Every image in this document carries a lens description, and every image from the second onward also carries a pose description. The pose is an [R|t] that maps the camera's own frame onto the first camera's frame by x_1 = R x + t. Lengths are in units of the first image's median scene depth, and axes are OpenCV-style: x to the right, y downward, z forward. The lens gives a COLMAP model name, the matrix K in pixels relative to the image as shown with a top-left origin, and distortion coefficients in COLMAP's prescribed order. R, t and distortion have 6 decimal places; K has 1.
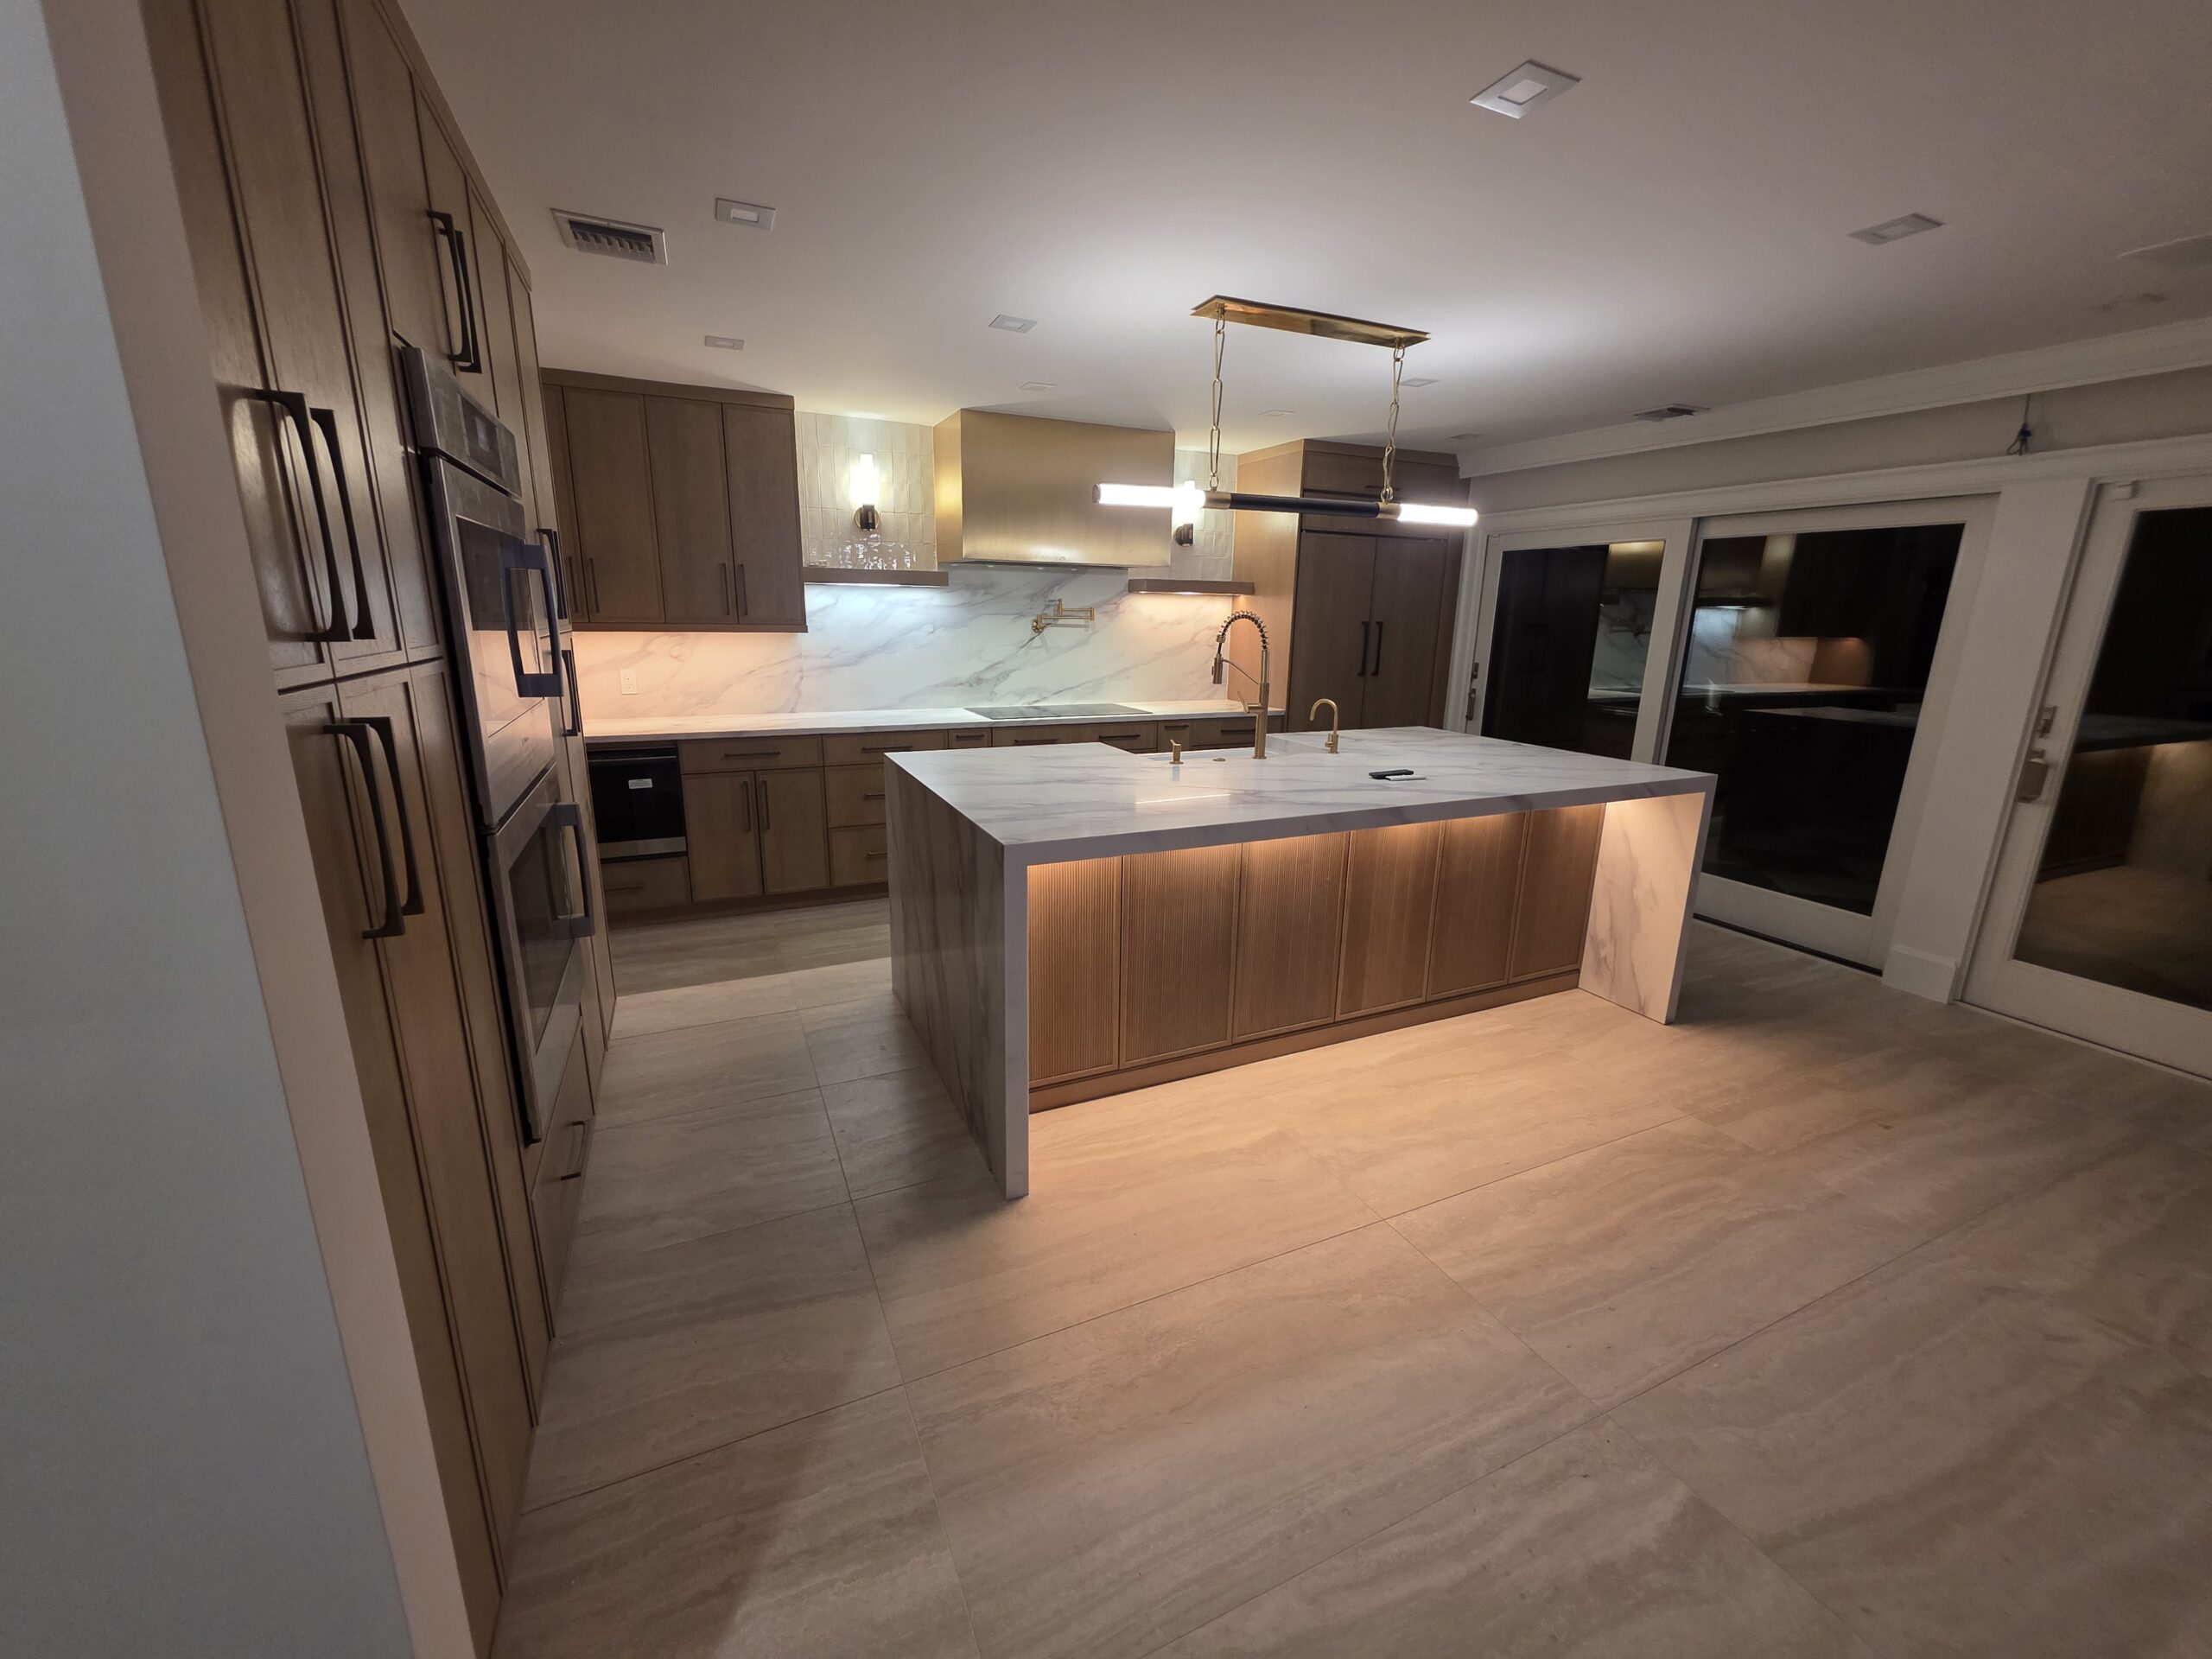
lens RADIAL K [[879.1, 0, 1099.8], [0, 879.1, 824.2], [0, 0, 1]] dist [-0.000521, 0.000378]
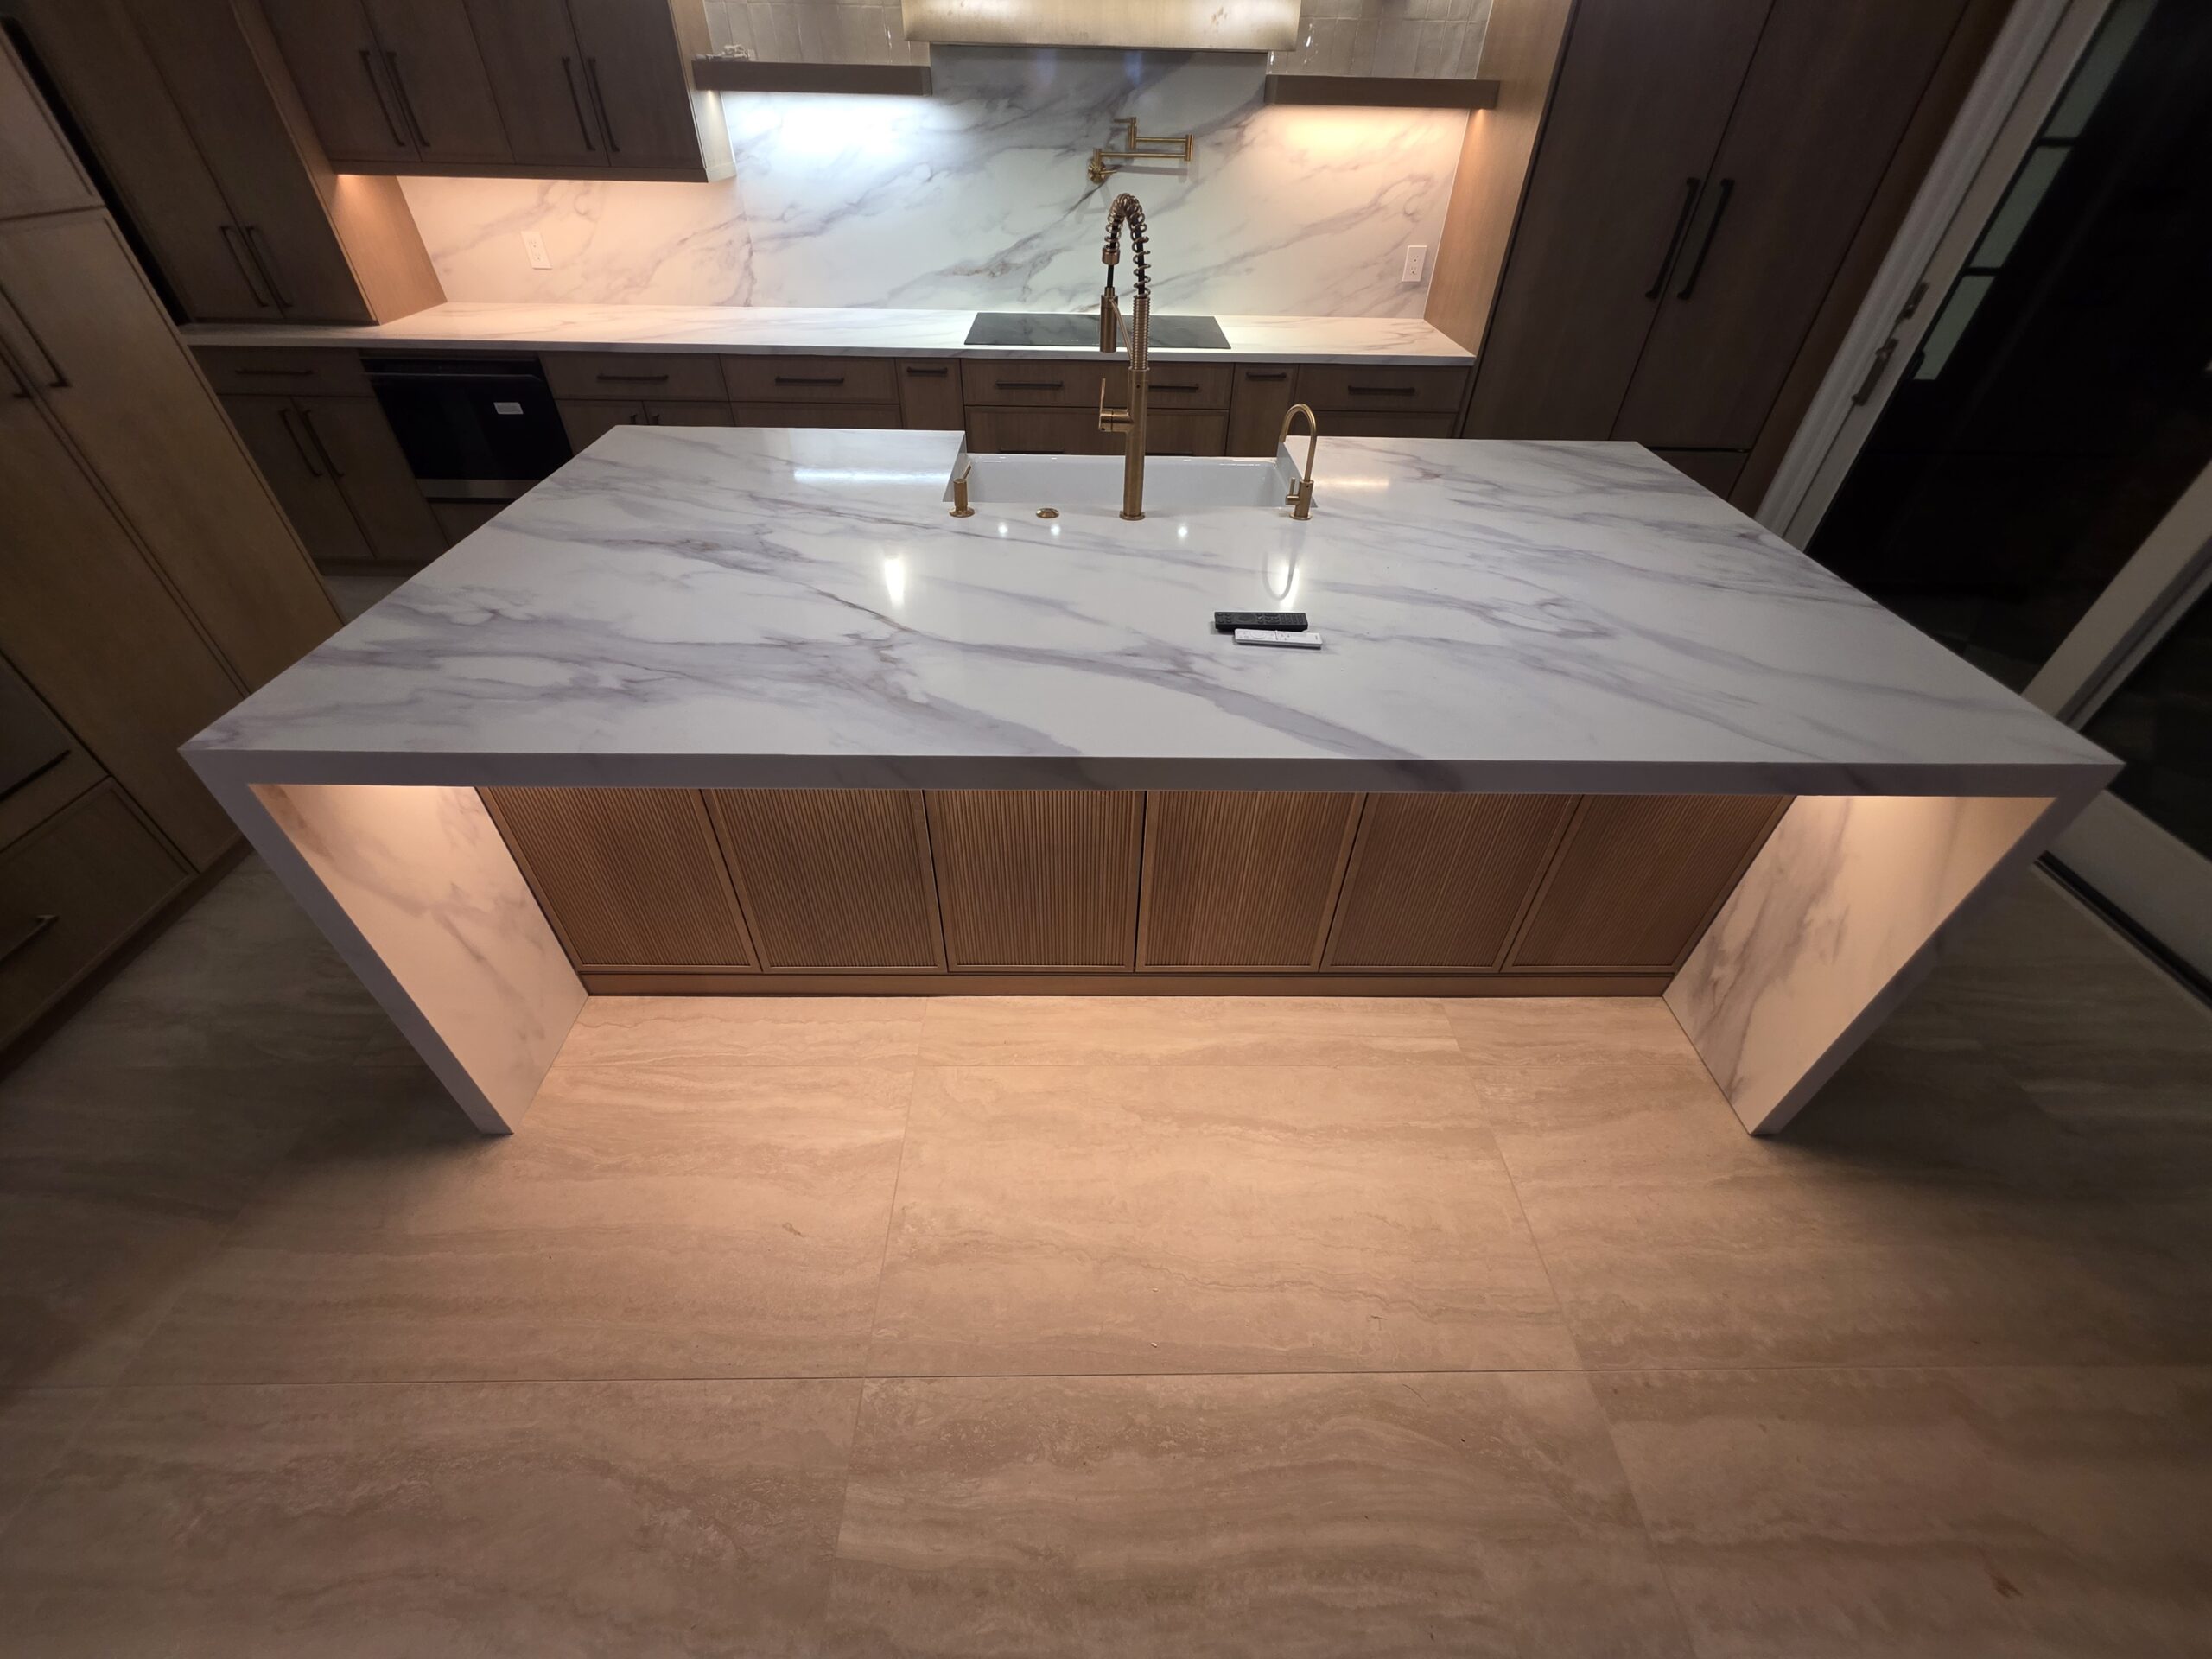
lens RADIAL K [[882.9, 0, 1100.4], [0, 882.9, 825.8], [0, 0, 1]] dist [-0.000619, 0.000262]
pose [[0.916073, 0.260241, -0.305098, 0.326339], [-0.098955, 0.883994, 0.456905, -0.131543], [0.388611, -0.388368, 0.835555, 0.382697]]
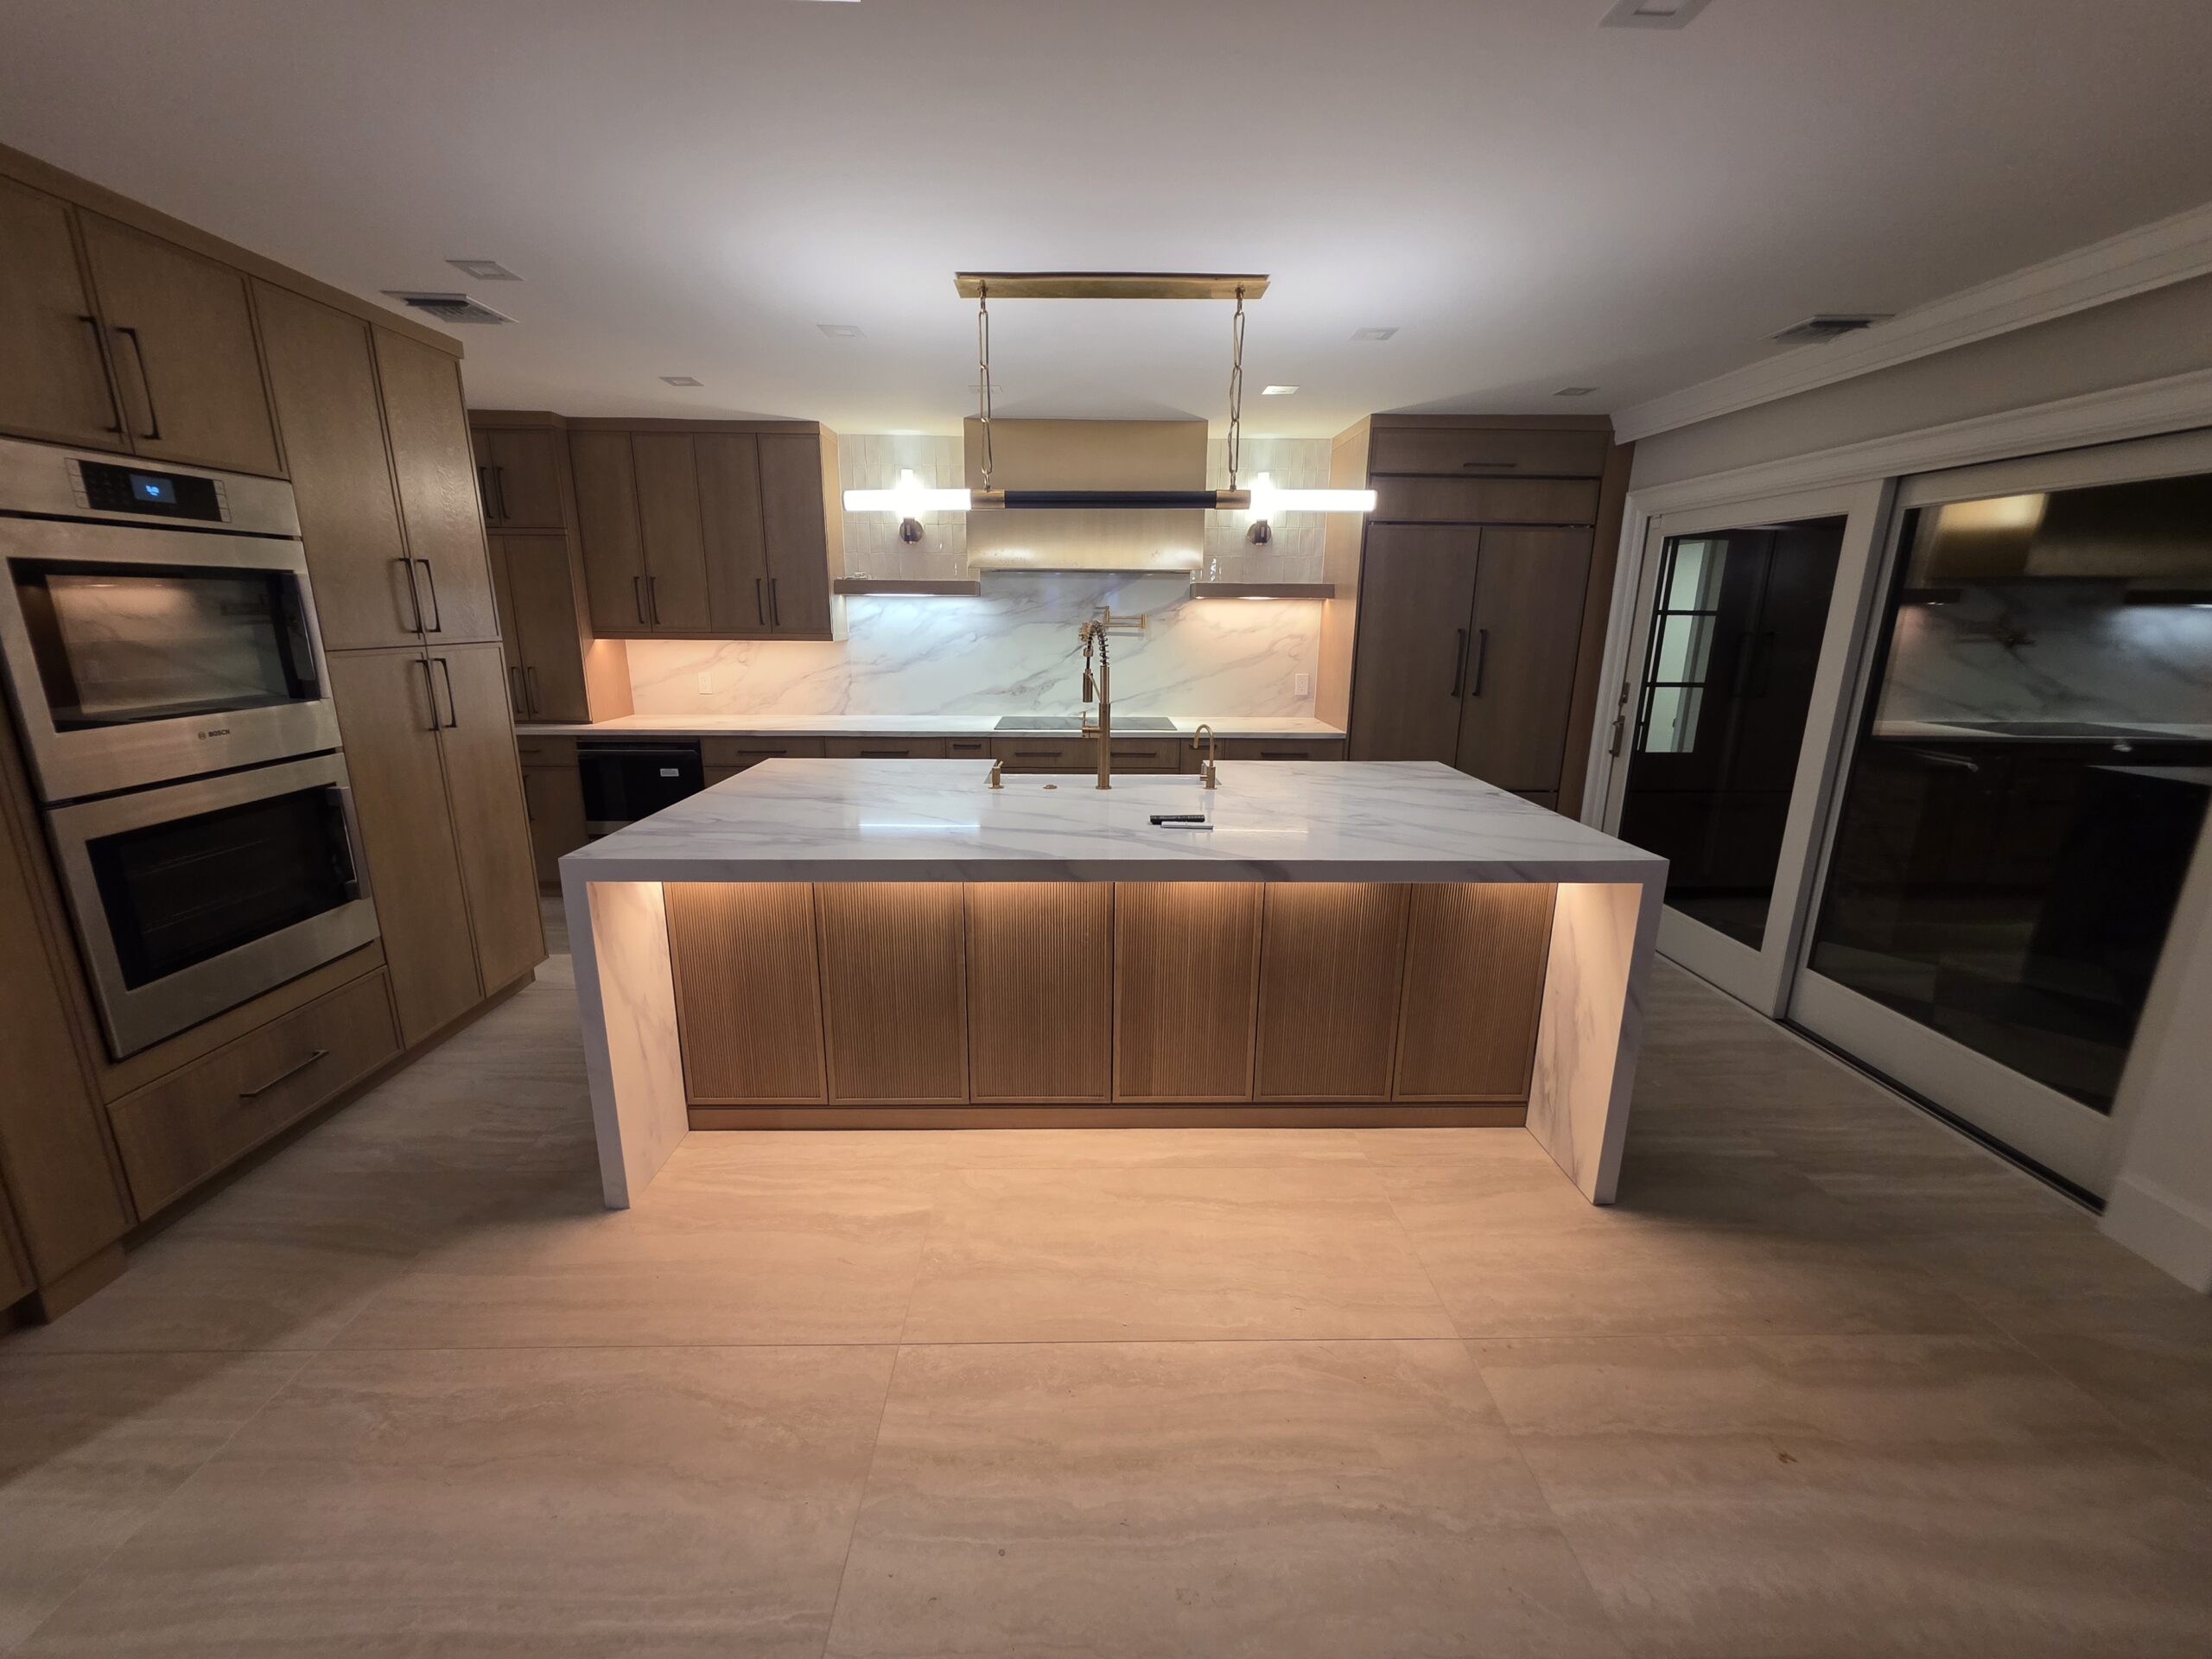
lens RADIAL K [[879.1, 0, 1099.8], [0, 879.1, 824.2], [0, 0, 1]] dist [-0.000521, 0.000378]
pose [[0.918489, 0.085548, -0.386083, 0.442340], [-0.086824, 0.996123, 0.014166, -0.043715], [0.385798, 0.020510, 0.922355, 0.160196]]
